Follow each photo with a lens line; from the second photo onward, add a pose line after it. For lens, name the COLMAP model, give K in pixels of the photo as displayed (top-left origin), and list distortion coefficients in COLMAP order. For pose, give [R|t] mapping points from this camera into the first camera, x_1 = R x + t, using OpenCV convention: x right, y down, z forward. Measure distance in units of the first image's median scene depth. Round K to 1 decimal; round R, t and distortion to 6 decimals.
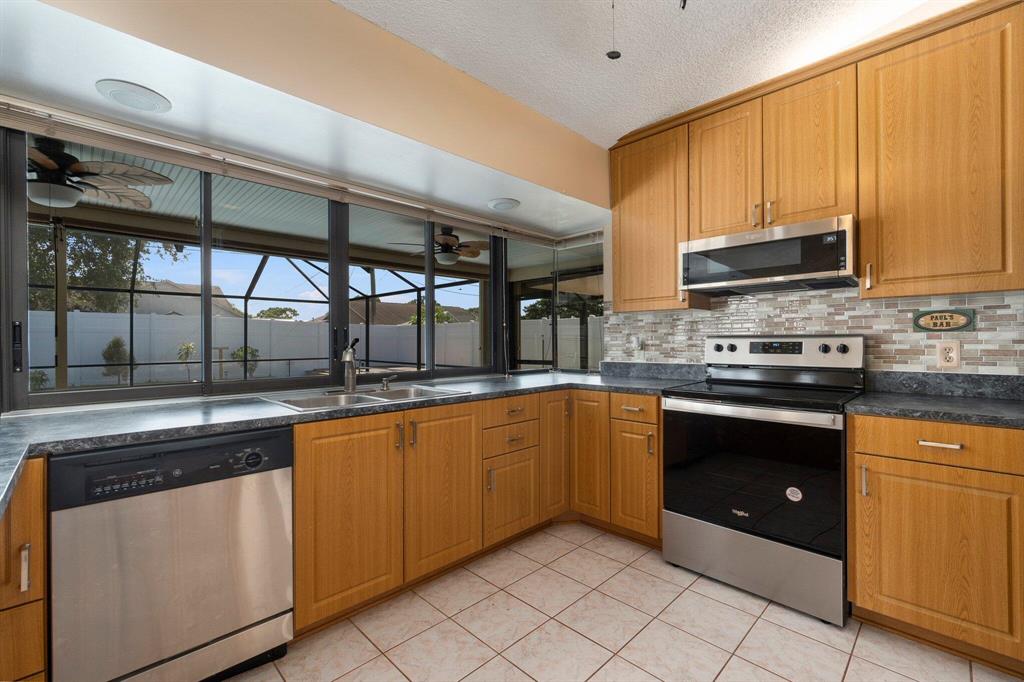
lens RADIAL K [[439.8, 0, 506.8], [0, 439.8, 340.7], [0, 0, 1]] dist [-0.001477, 0.000603]
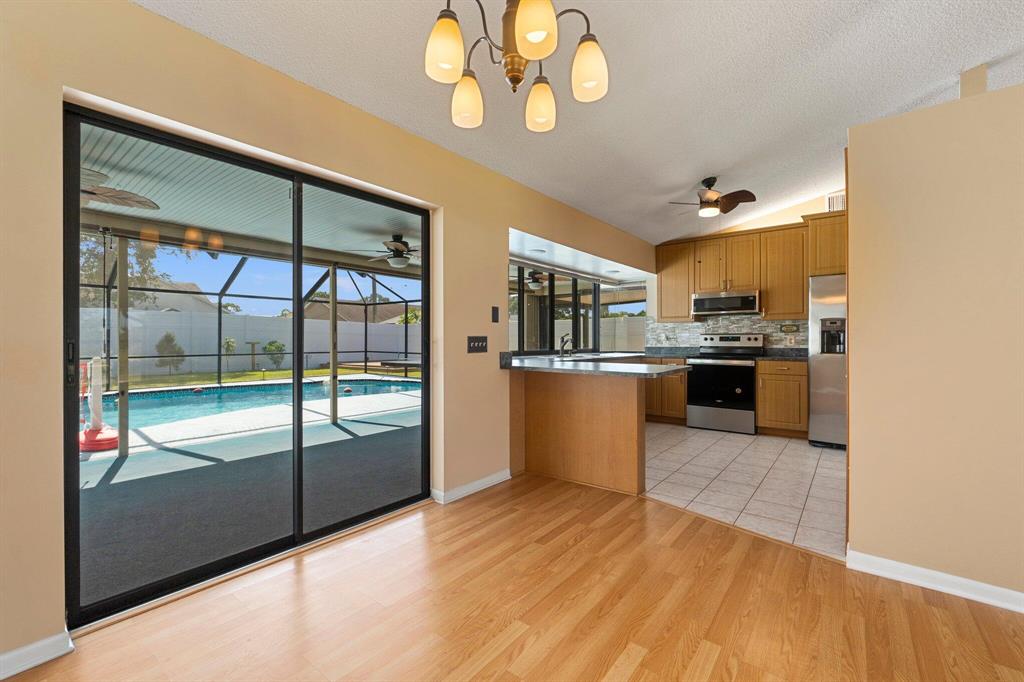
lens RADIAL K [[437.0, 0, 506.9], [0, 437.0, 339.2], [0, 0, 1]] dist [-0.008620, 0.000047]
pose [[0.992710, 0.005199, 0.120419, -0.910524], [-0.005228, 0.999986, -0.000076, 0.025542], [-0.120418, -0.000554, 0.992723, -1.251448]]
